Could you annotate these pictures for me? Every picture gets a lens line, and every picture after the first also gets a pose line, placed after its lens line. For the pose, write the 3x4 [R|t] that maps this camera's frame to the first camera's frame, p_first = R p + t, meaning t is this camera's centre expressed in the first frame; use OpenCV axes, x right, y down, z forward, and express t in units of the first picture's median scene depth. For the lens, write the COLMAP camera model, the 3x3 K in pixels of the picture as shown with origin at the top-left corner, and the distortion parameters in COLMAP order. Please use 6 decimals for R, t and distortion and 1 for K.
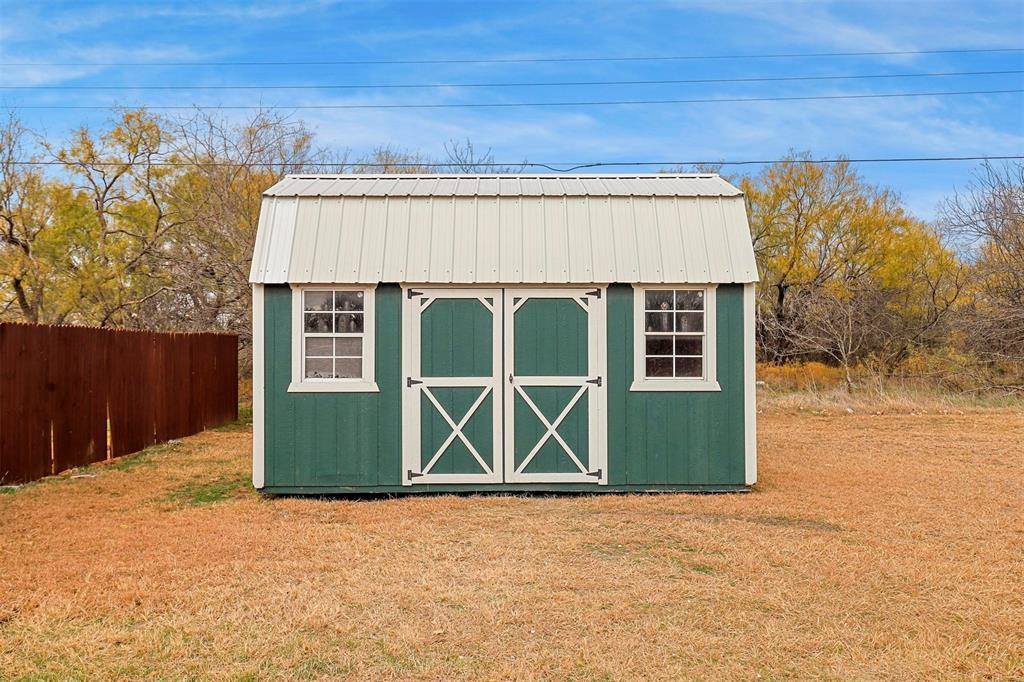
lens RADIAL K [[936.6, 0, 511.4], [0, 936.6, 342.2], [0, 0, 1]] dist [0.002969, 0.000000]
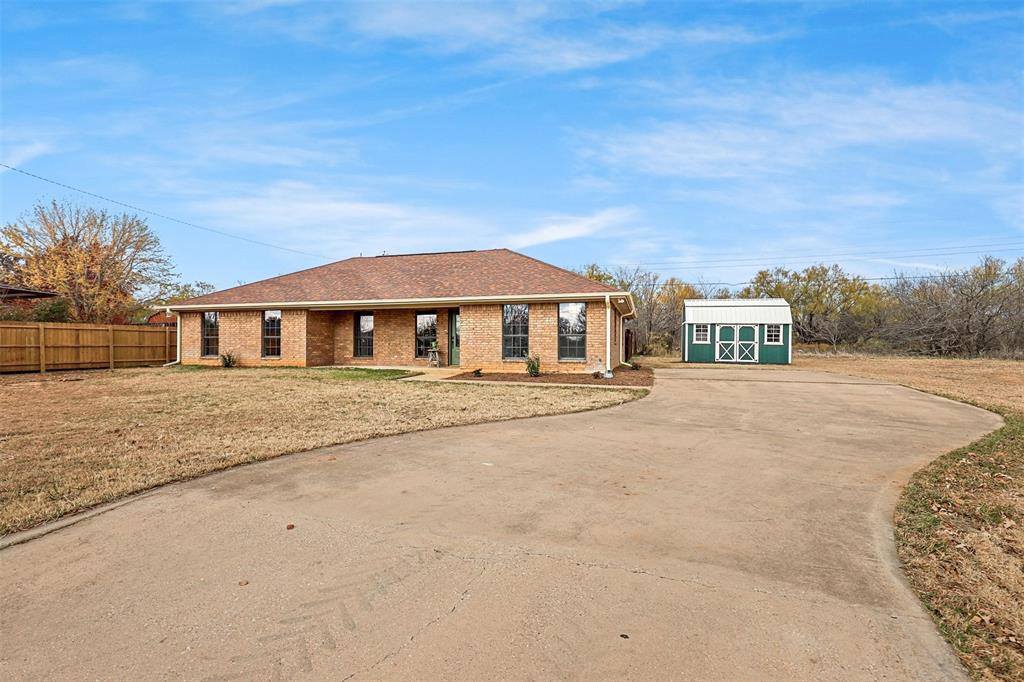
lens RADIAL K [[467.9, 0, 507.4], [0, 467.9, 341.8], [0, 0, 1]] dist [-0.000248, -0.000322]
pose [[0.951432, 0.017099, -0.307385, -0.422113], [-0.012317, 0.999771, 0.017491, 0.009365], [0.307614, -0.012856, 0.951425, -1.876298]]
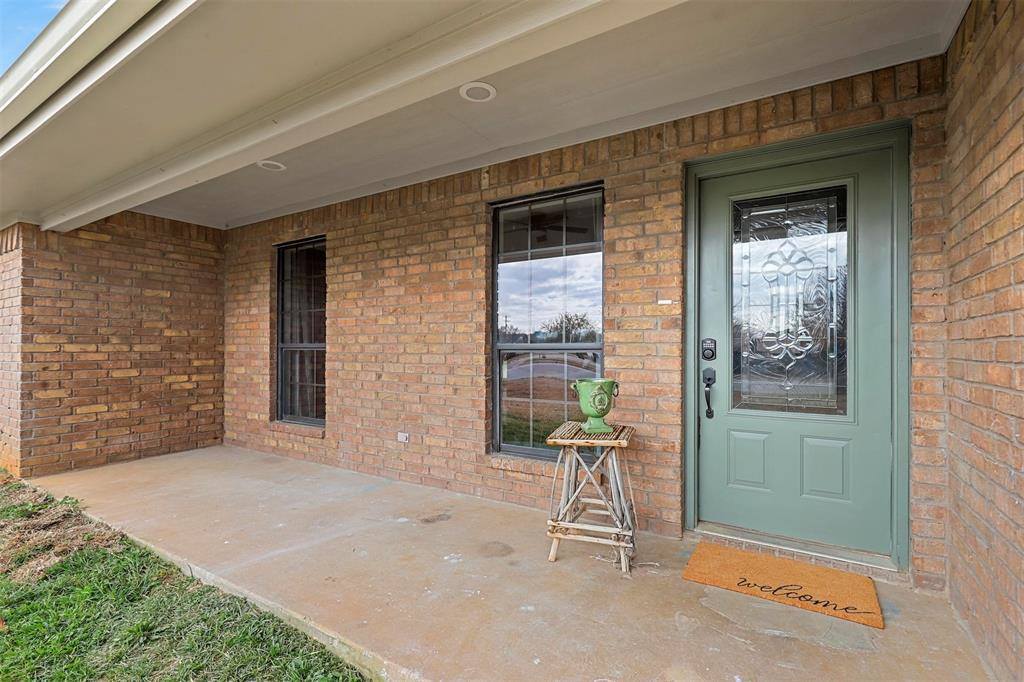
lens RADIAL K [[467.9, 0, 508.8], [0, 467.9, 342.1], [0, 0, 1]] dist [-0.000248, -0.000322]
pose [[0.829418, 0.011732, -0.558505, -1.148984], [-0.003483, 0.999869, 0.015830, 0.020549], [0.558617, -0.011184, 0.829350, -0.468233]]
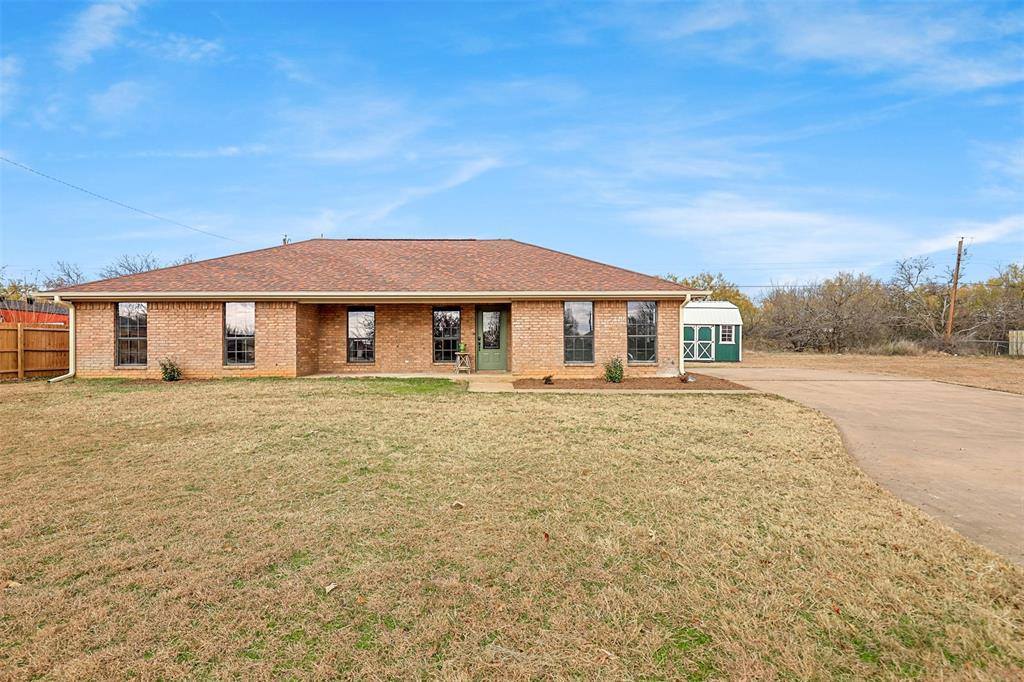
lens RADIAL K [[467.9, 0, 514.2], [0, 467.9, 343.1], [0, 0, 1]] dist [-0.000248, -0.000322]
pose [[0.999909, 0.013430, 0.001124, -1.090153], [-0.013448, 0.999737, 0.018595, 0.012632], [-0.000874, -0.018608, 0.999826, -1.771281]]
